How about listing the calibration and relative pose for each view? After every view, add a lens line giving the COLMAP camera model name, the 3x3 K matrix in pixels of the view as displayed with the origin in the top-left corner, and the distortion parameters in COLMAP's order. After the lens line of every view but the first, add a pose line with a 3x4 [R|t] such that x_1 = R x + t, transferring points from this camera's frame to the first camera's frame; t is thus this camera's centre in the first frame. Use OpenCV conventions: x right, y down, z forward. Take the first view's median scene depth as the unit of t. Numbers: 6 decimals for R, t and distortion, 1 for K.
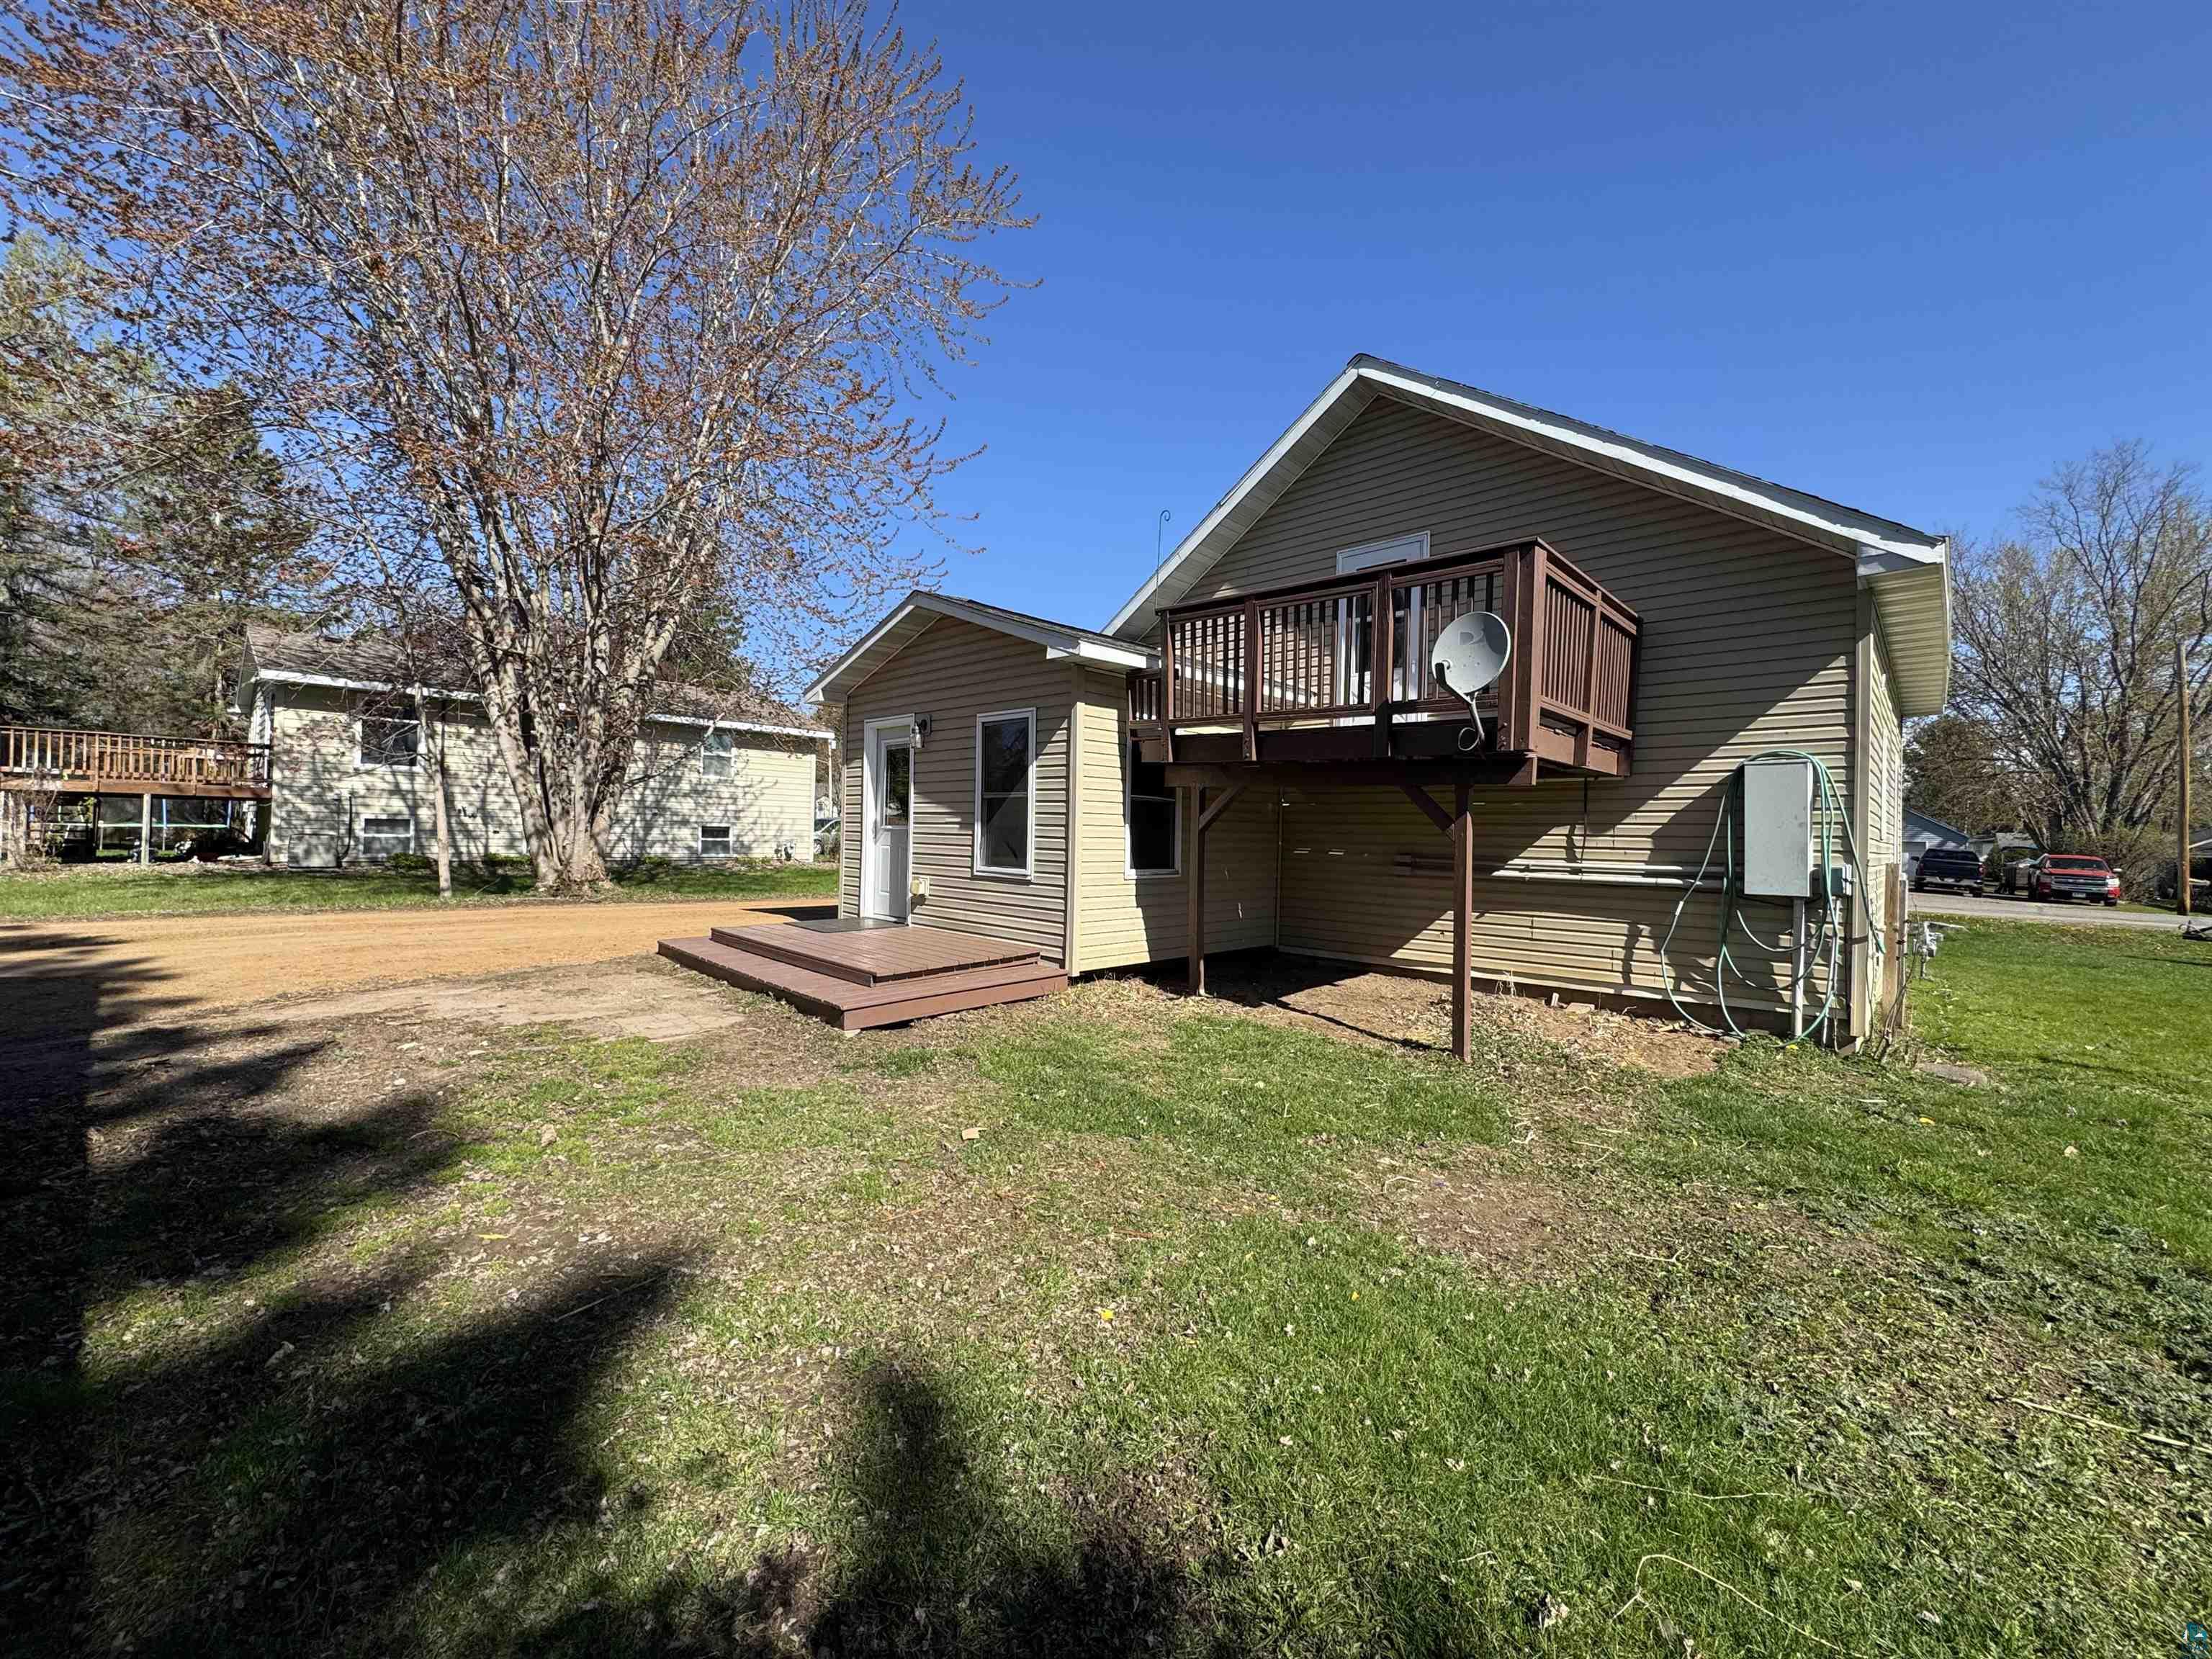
lens RADIAL K [[879.3, 0, 1103.6], [0, 879.3, 825.8], [0, 0, 1]] dist [-0.002081, 0.000358]
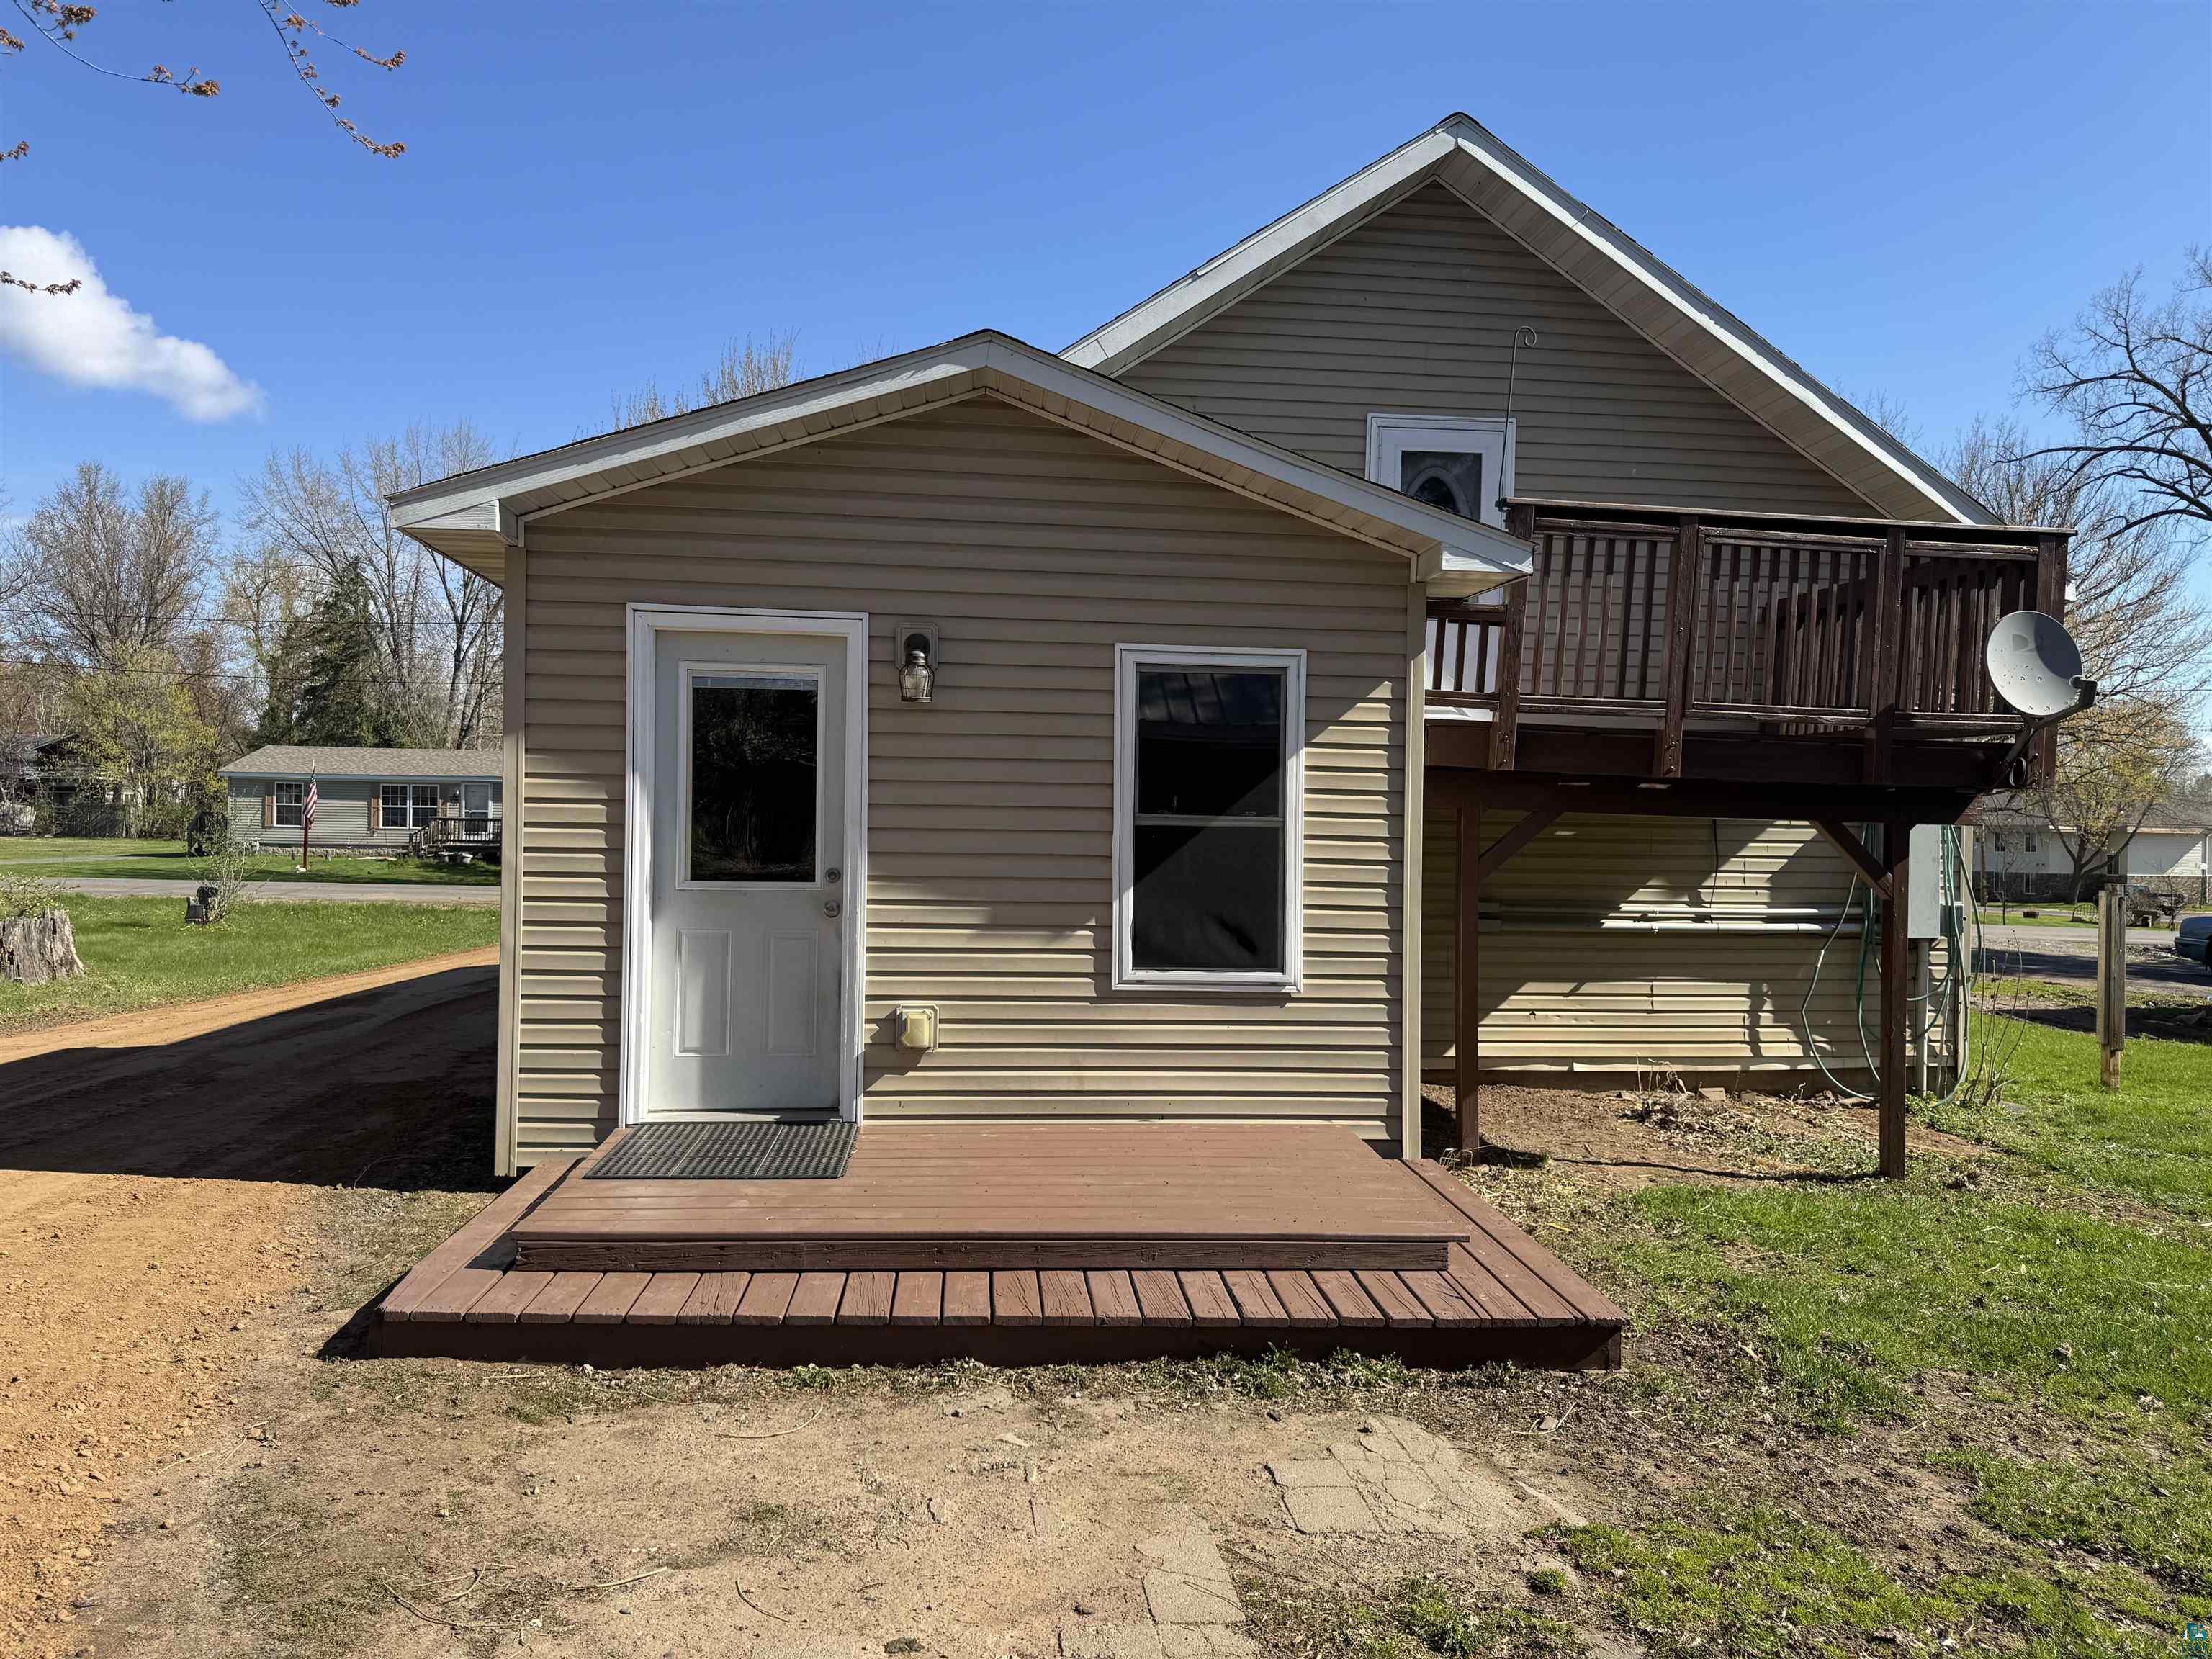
lens RADIAL K [[1583.8, 0, 1106.5], [0, 1583.8, 829.8], [0, 0, 1]] dist [0.020390, -0.000598]
pose [[0.634697, -0.011802, 0.772671, -0.846398], [-0.010124, 0.999671, 0.023585, -0.051941], [-0.772695, -0.022792, 0.634369, 0.508794]]
